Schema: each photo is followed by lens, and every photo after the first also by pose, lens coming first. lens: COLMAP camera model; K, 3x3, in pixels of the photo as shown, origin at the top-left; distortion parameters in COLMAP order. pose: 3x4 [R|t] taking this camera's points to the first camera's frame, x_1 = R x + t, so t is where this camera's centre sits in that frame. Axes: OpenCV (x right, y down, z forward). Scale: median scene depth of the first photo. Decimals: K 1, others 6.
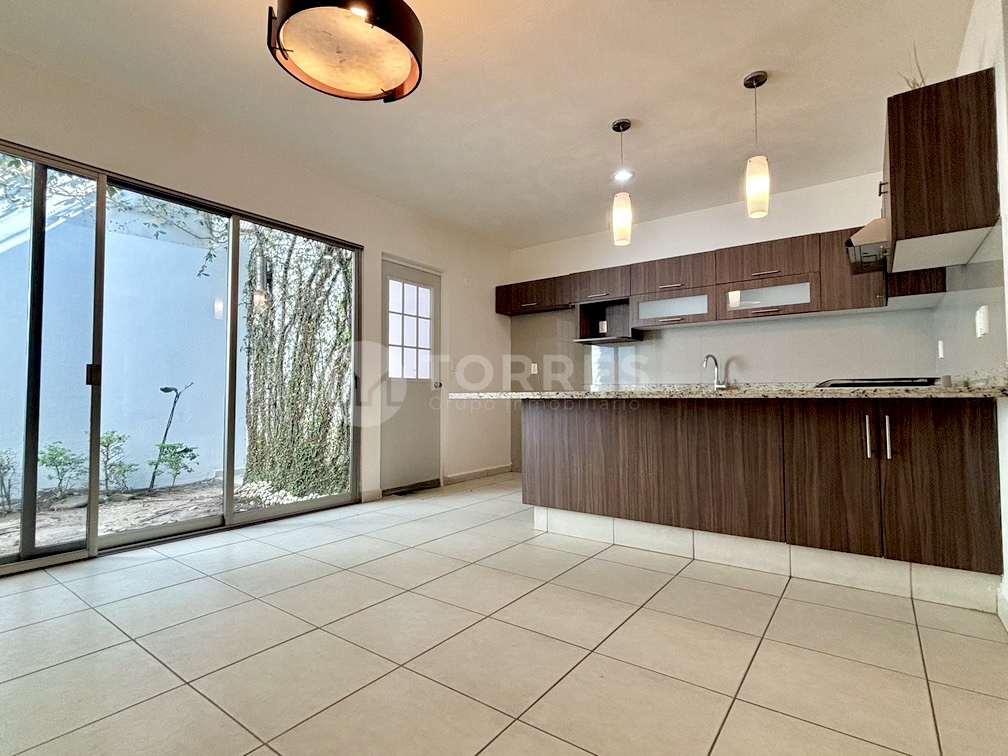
lens RADIAL K [[503.1, 0, 504.9], [0, 503.1, 377.1], [0, 0, 1]] dist [-0.002280, -0.000150]
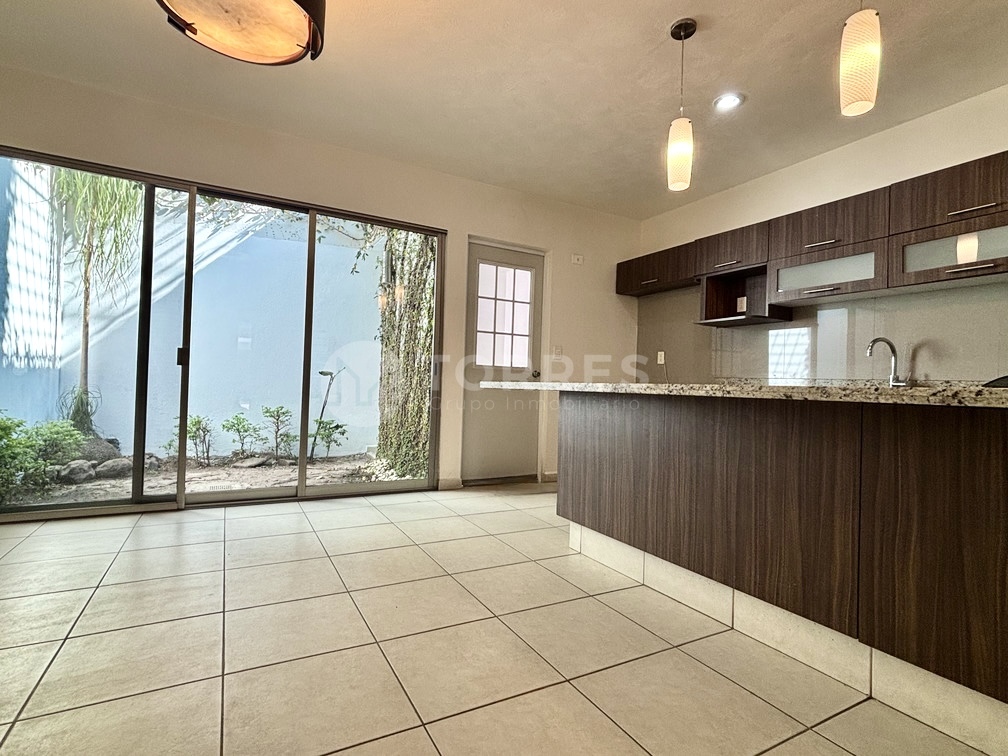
lens RADIAL K [[503.1, 0, 504.9], [0, 503.1, 377.1], [0, 0, 1]] dist [-0.002280, -0.000150]
pose [[0.906224, 0.023864, -0.422124, 0.239794], [-0.016933, 0.999653, 0.020162, 0.004051], [0.422459, -0.011123, 0.906314, 0.154742]]
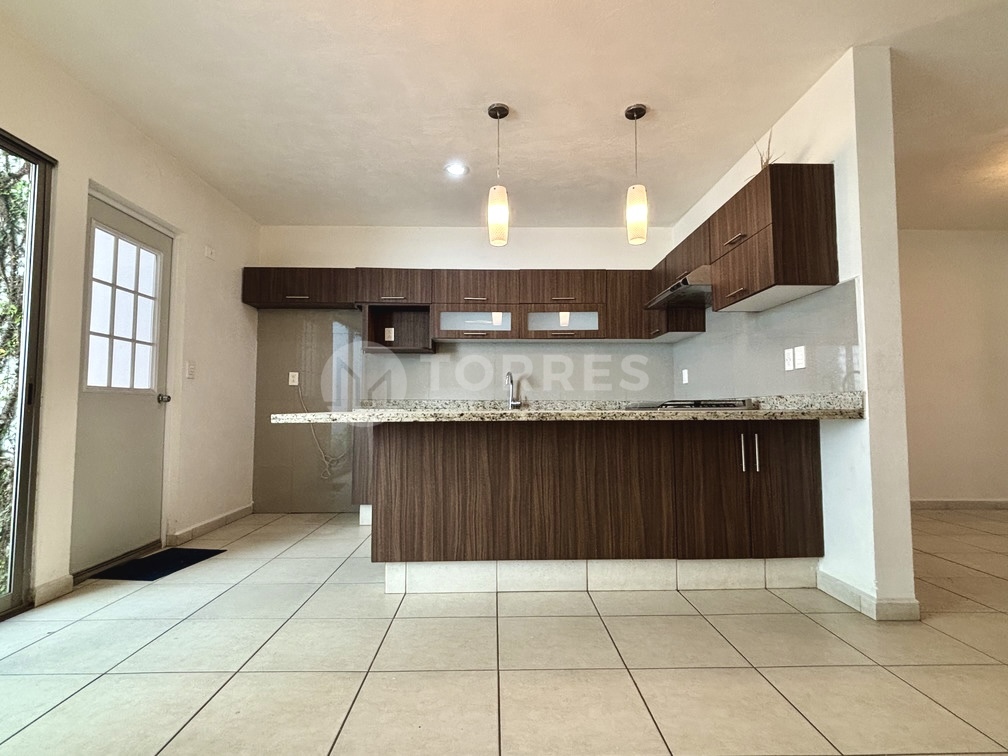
lens RADIAL K [[502.6, 0, 505.4], [0, 502.6, 377.4], [0, 0, 1]] dist [0.021717, -0.017658]
pose [[0.792255, 0.038743, 0.608959, -0.213798], [-0.023377, 0.999177, -0.033156, -0.001102], [-0.609742, 0.012032, 0.792508, 0.219089]]
